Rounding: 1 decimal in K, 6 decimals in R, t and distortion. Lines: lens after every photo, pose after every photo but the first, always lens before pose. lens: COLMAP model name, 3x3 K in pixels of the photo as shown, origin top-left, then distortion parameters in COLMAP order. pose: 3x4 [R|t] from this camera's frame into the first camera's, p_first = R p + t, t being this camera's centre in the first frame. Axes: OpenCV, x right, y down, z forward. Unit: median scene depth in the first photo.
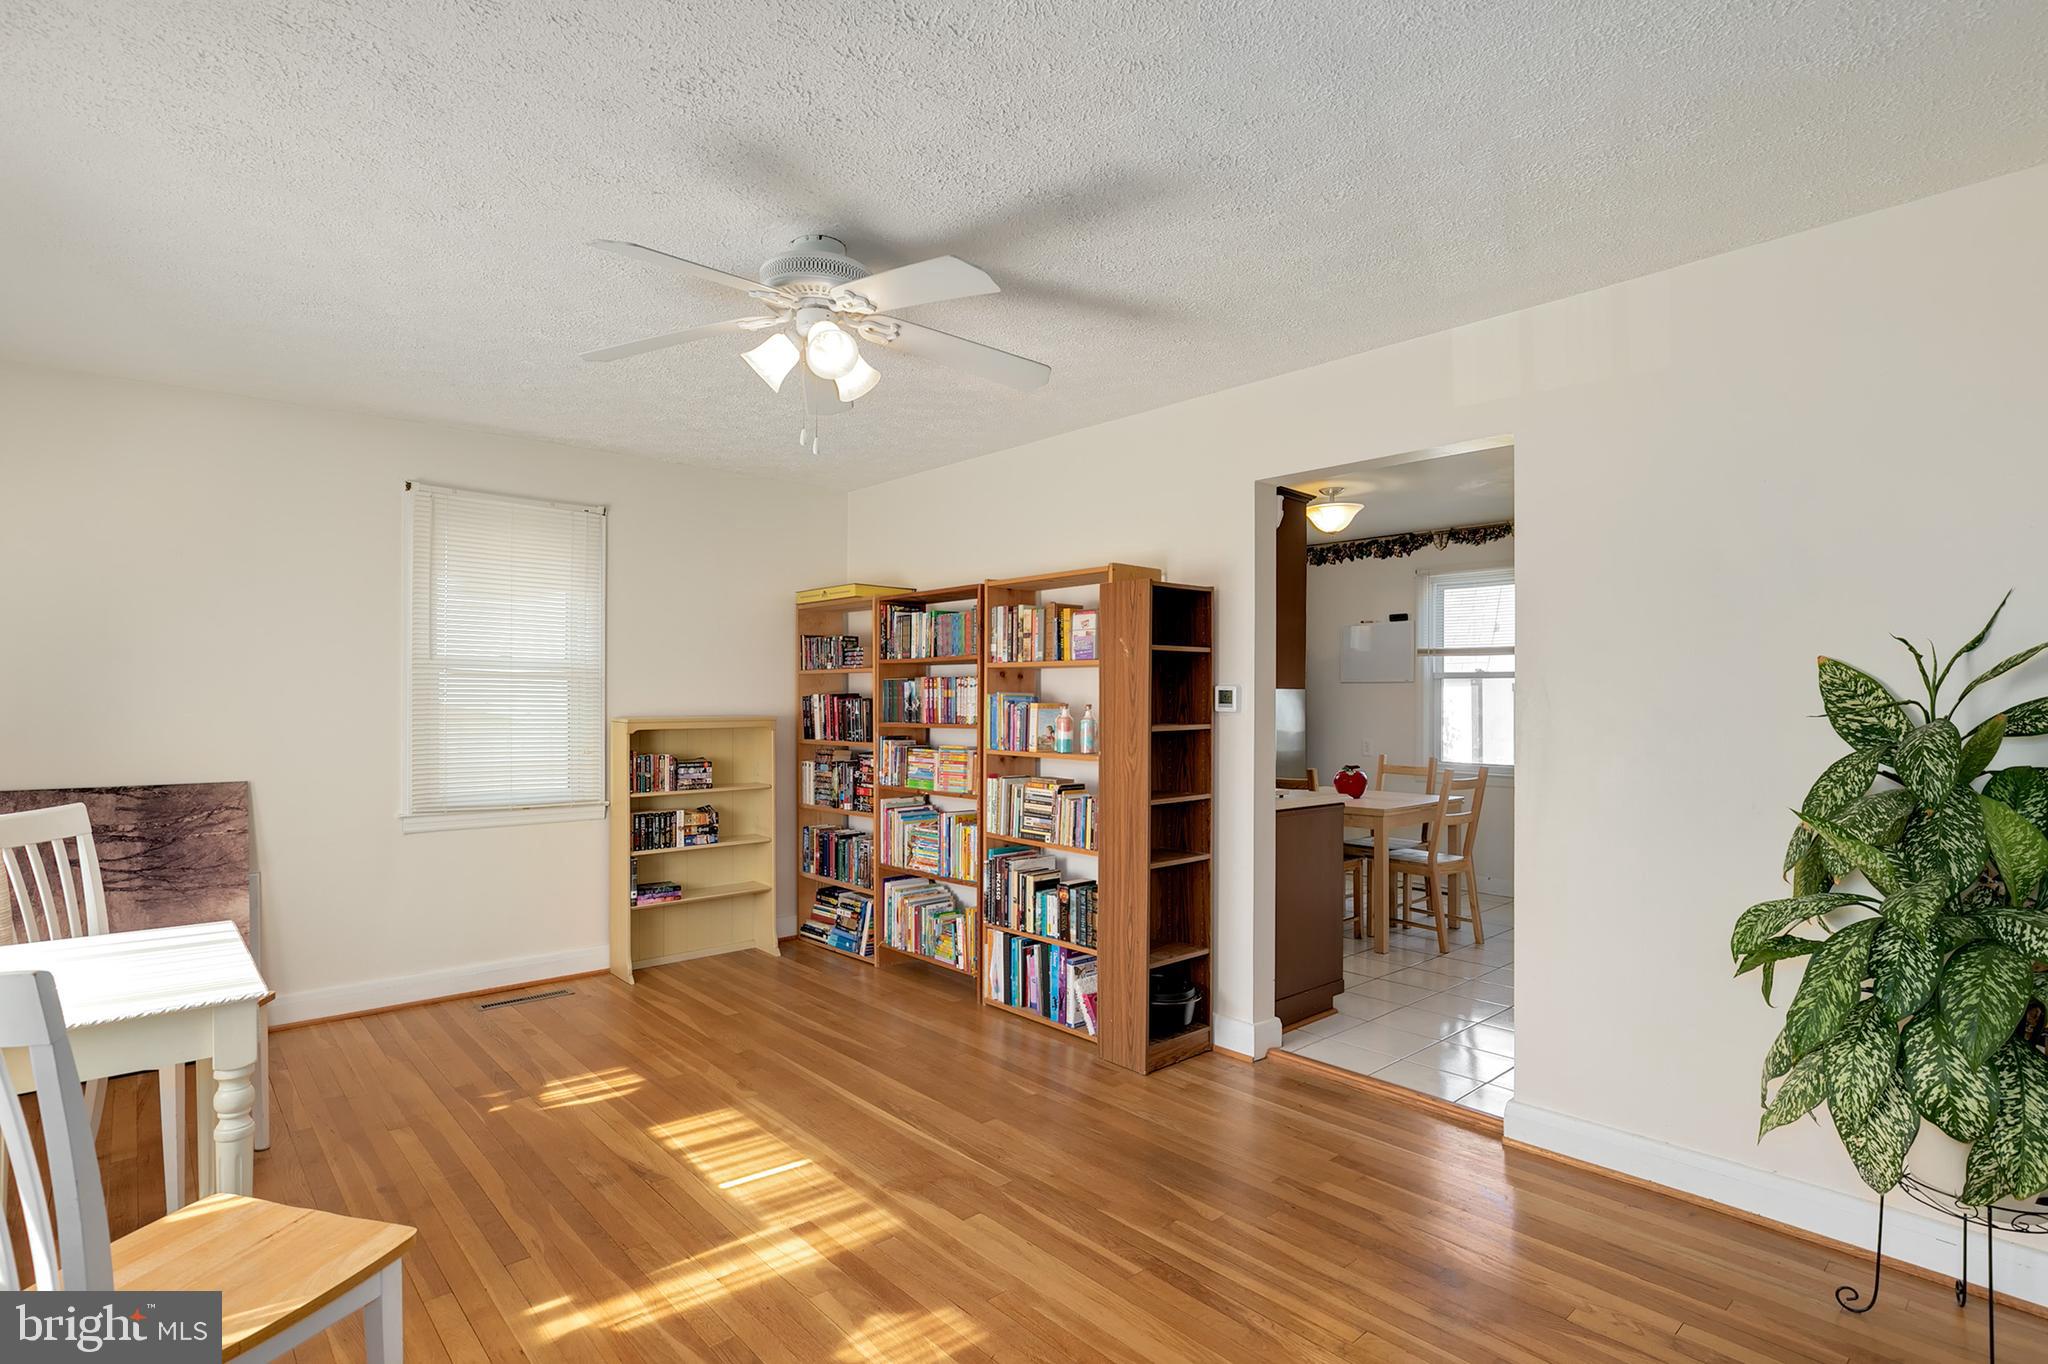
lens RADIAL K [[1030.5, 0, 1018.4], [0, 1030.5, 690.2], [0, 0, 1]] dist [-0.001043, 0.000054]
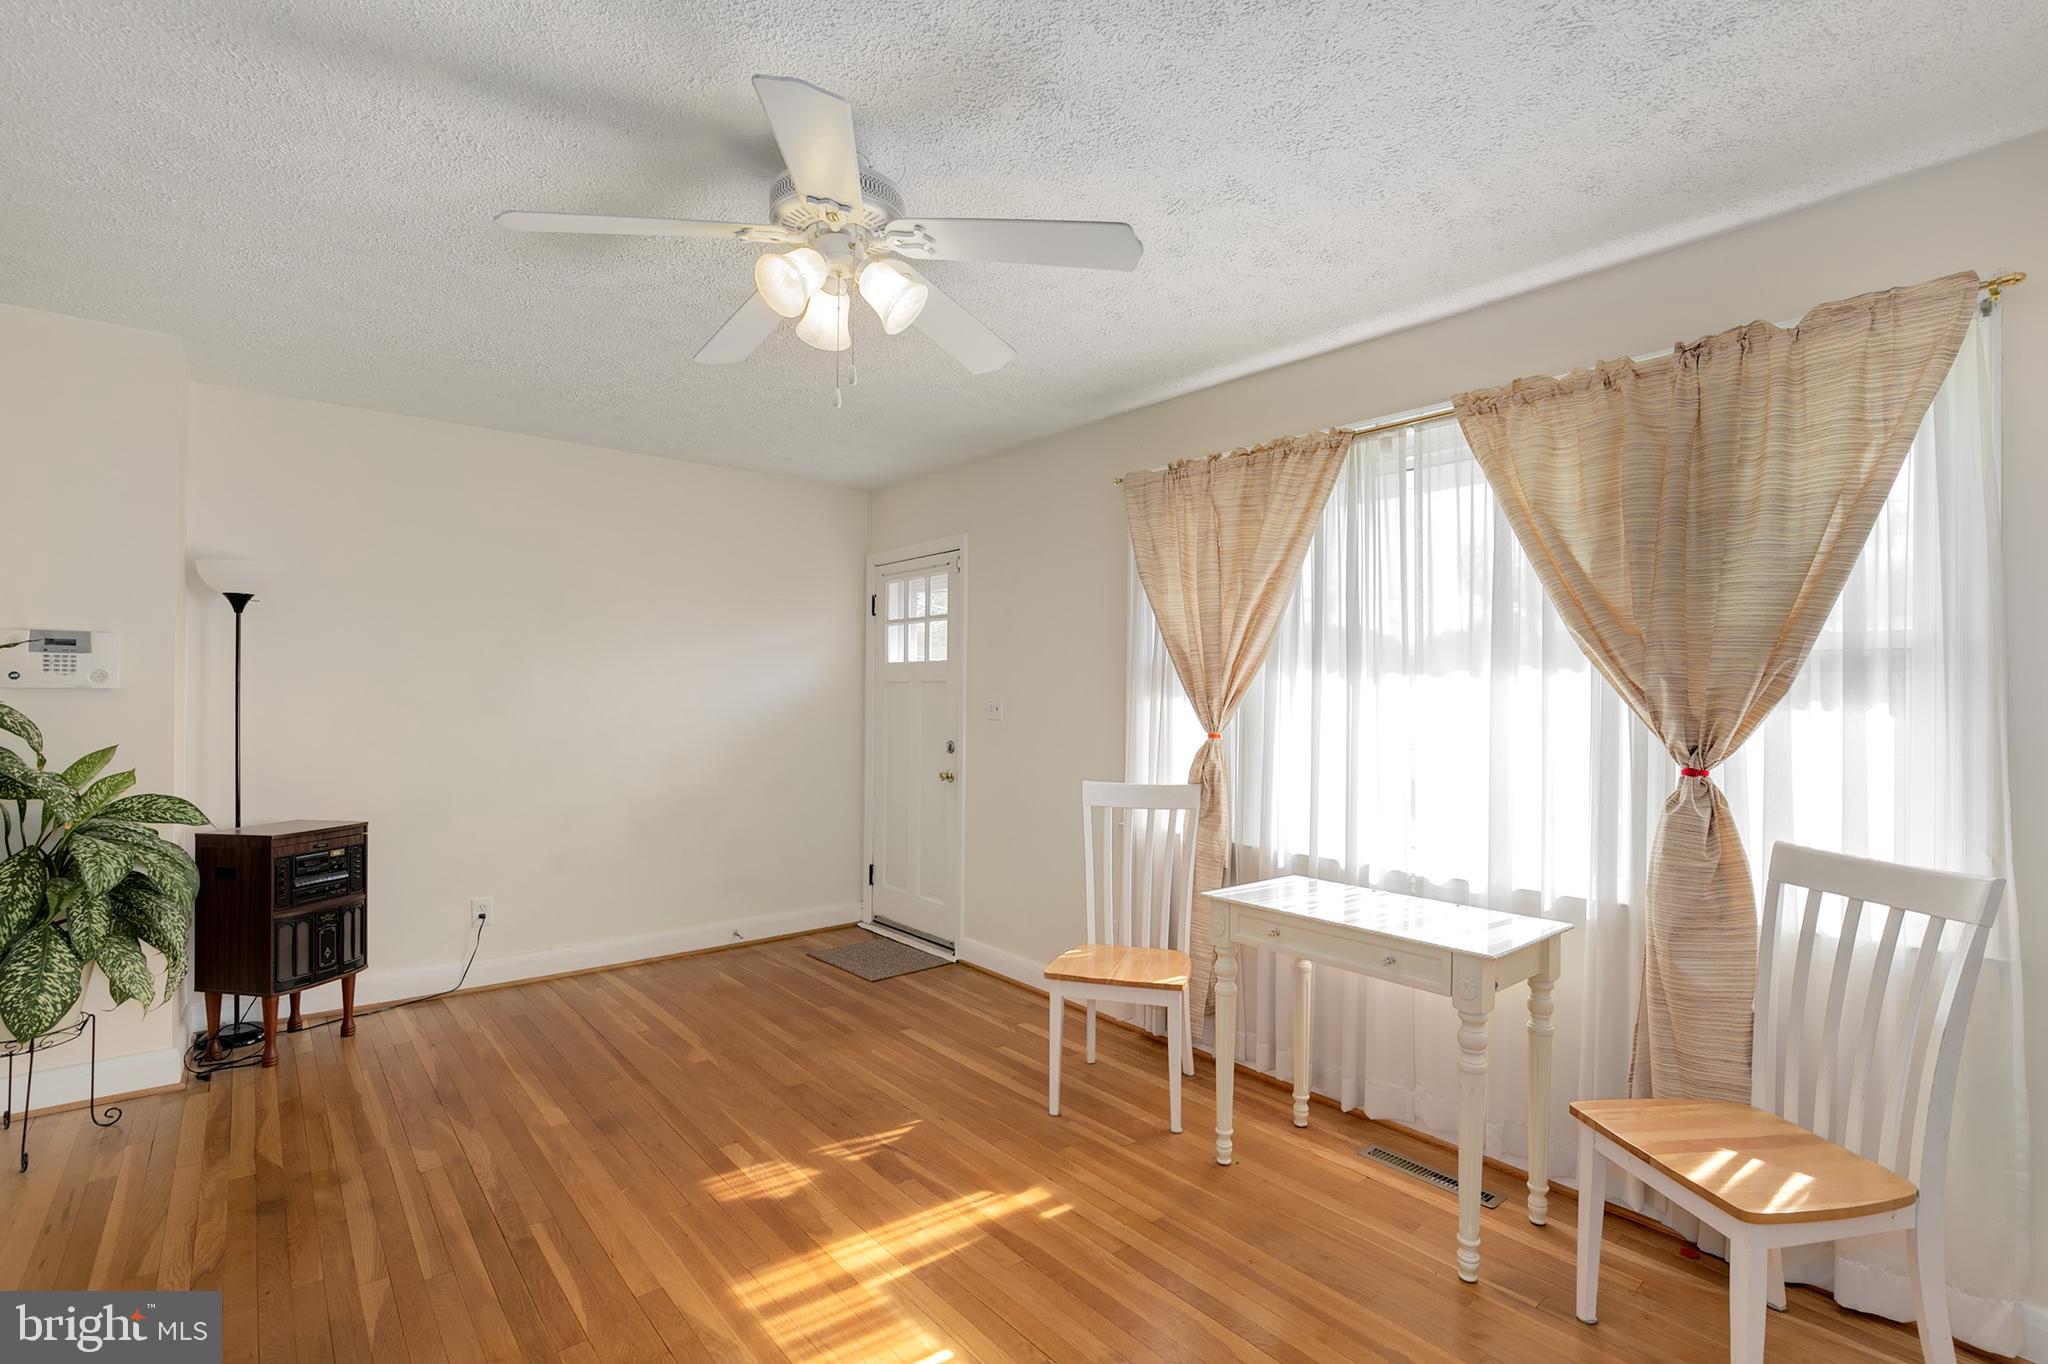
lens RADIAL K [[938.3, 0, 1024.4], [0, 938.3, 689.9], [0, 0, 1]] dist [-0.002685, 0.001926]
pose [[-0.999605, -0.014199, 0.024236, -0.297052], [-0.014530, 0.999803, -0.013506, 0.009434], [-0.024039, -0.013853, -0.999615, 1.423691]]
